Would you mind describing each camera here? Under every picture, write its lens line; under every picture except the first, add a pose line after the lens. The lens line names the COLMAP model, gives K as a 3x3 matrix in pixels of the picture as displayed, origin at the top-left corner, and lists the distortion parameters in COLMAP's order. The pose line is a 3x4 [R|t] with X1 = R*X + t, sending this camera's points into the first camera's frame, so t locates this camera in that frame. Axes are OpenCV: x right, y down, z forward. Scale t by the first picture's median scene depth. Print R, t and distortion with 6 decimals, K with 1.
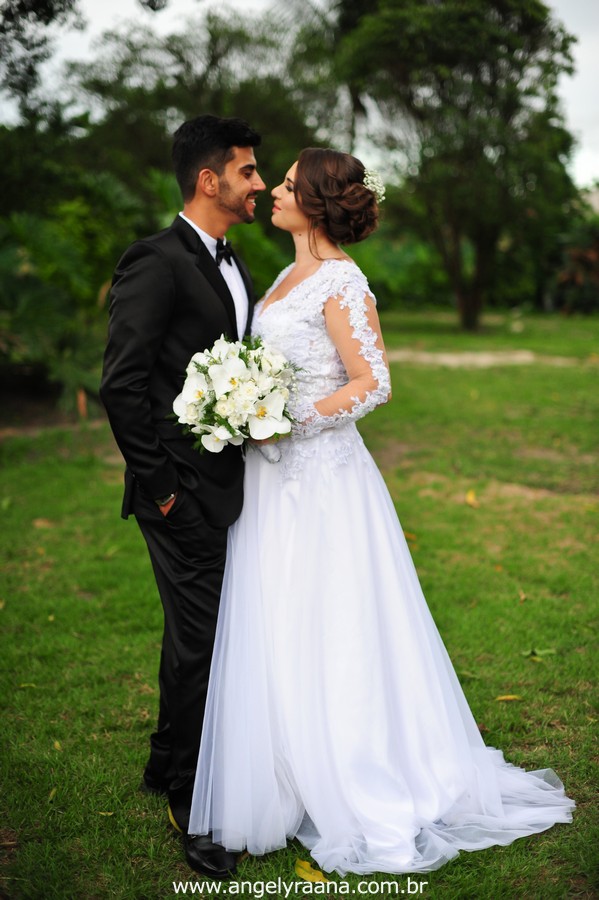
lens RADIAL K [[1301.7, 0, 332.5], [0, 1301.7, 451.3], [0, 0, 1]] dist [-0.102808, -0.029534]
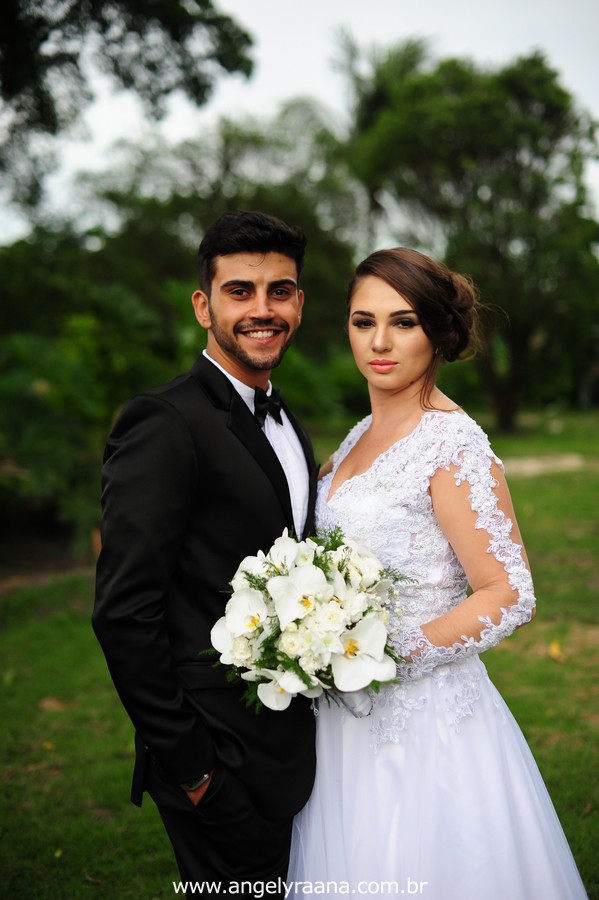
lens RADIAL K [[1293.7, 0, 298.0], [0, 1293.7, 437.5], [0, 0, 1]] dist [-0.105681, -0.043233]
pose [[0.998346, -0.040429, -0.040881, -0.045276], [0.036748, 0.995521, -0.087111, -0.076419], [0.044220, 0.085464, 0.995359, 0.322711]]
